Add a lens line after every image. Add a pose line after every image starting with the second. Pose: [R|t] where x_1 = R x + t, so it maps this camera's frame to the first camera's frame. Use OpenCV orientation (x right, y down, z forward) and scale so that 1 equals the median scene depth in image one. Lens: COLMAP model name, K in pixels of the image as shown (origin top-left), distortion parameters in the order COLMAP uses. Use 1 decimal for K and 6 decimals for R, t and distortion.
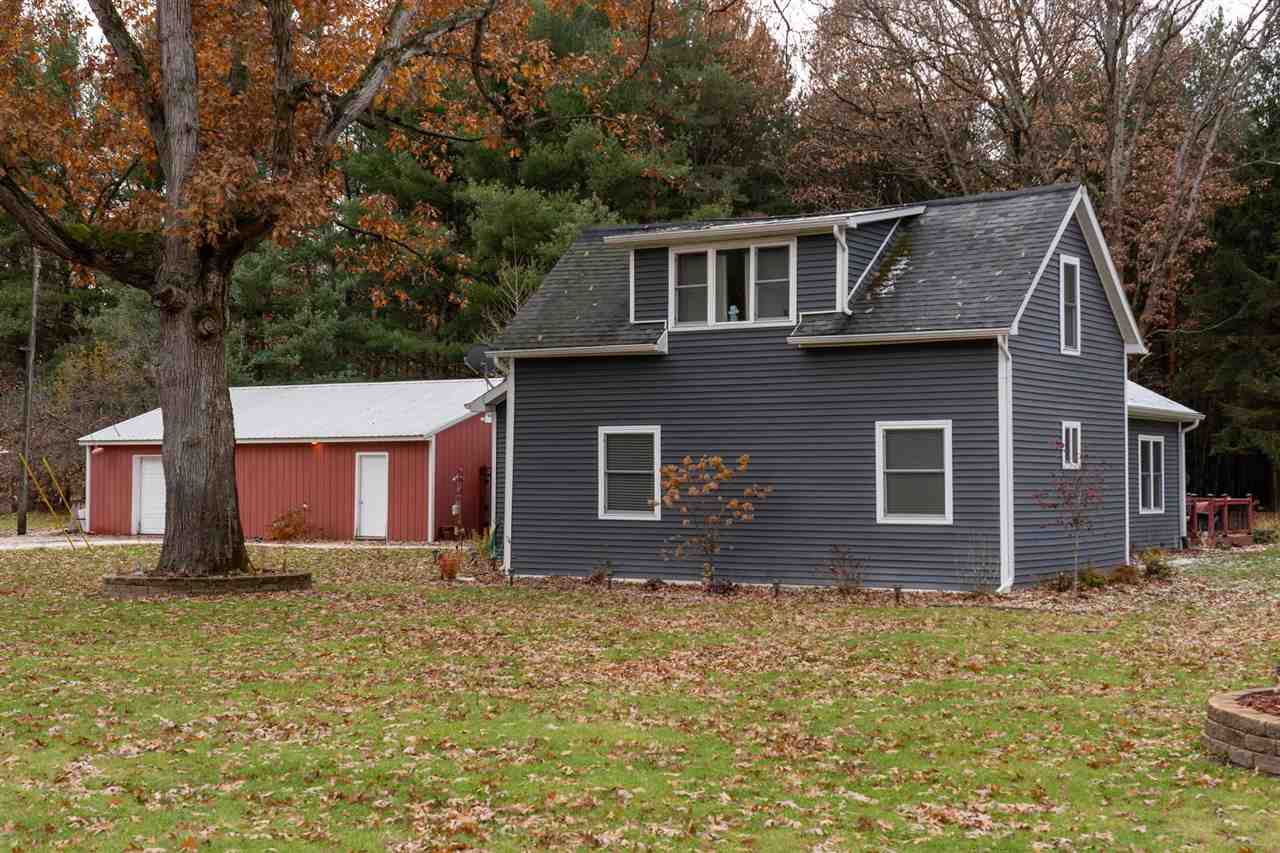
lens RADIAL K [[1801.6, 0, 640.2], [0, 1801.6, 425.6], [0, 0, 1]] dist [-0.006020, 0.000000]
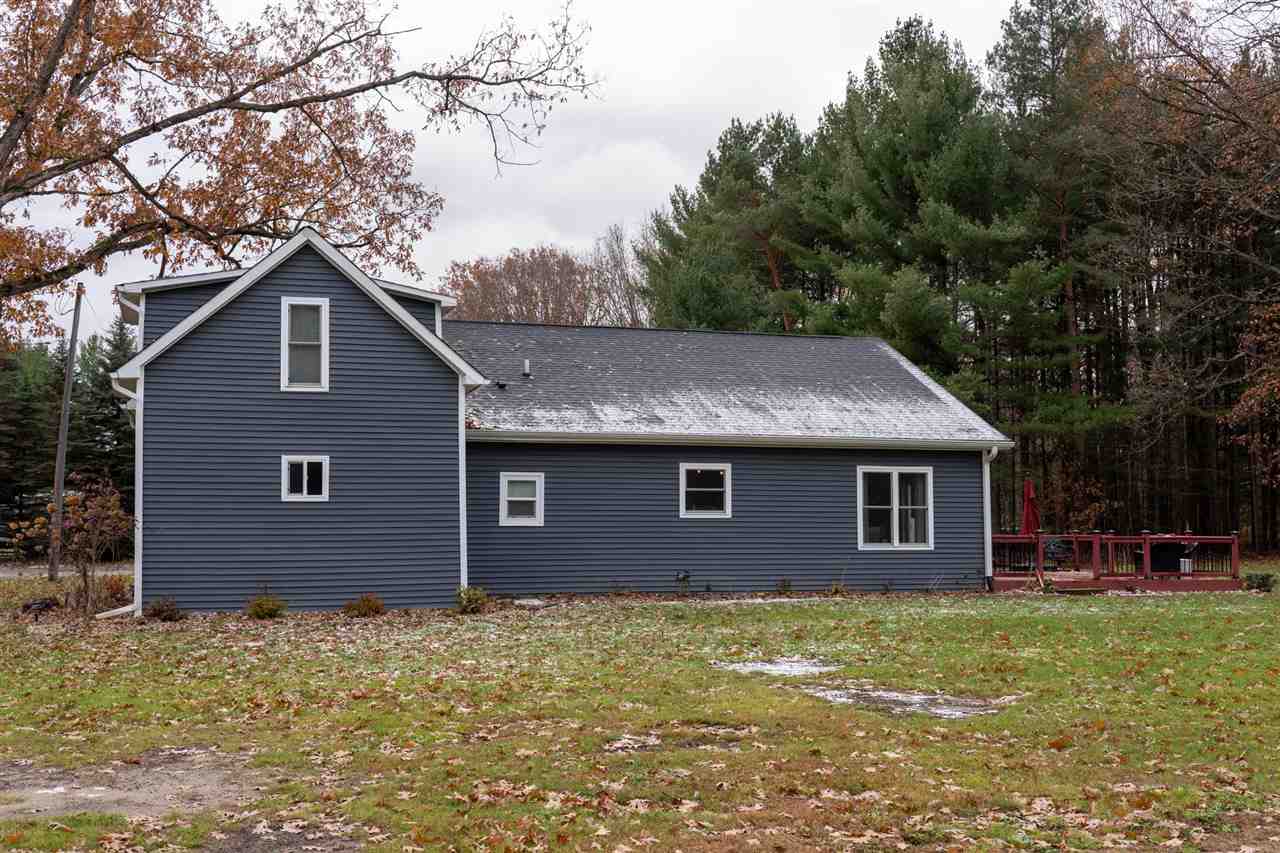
lens RADIAL K [[1399.0, 0, 639.8], [0, 1399.0, 426.8], [0, 0, 1]] dist [-0.021321, 0.000000]
pose [[0.773128, -0.035930, -0.633232, 0.651503], [0.015534, 0.999167, -0.037727, 0.010567], [0.634060, 0.019332, 0.773042, 0.360629]]
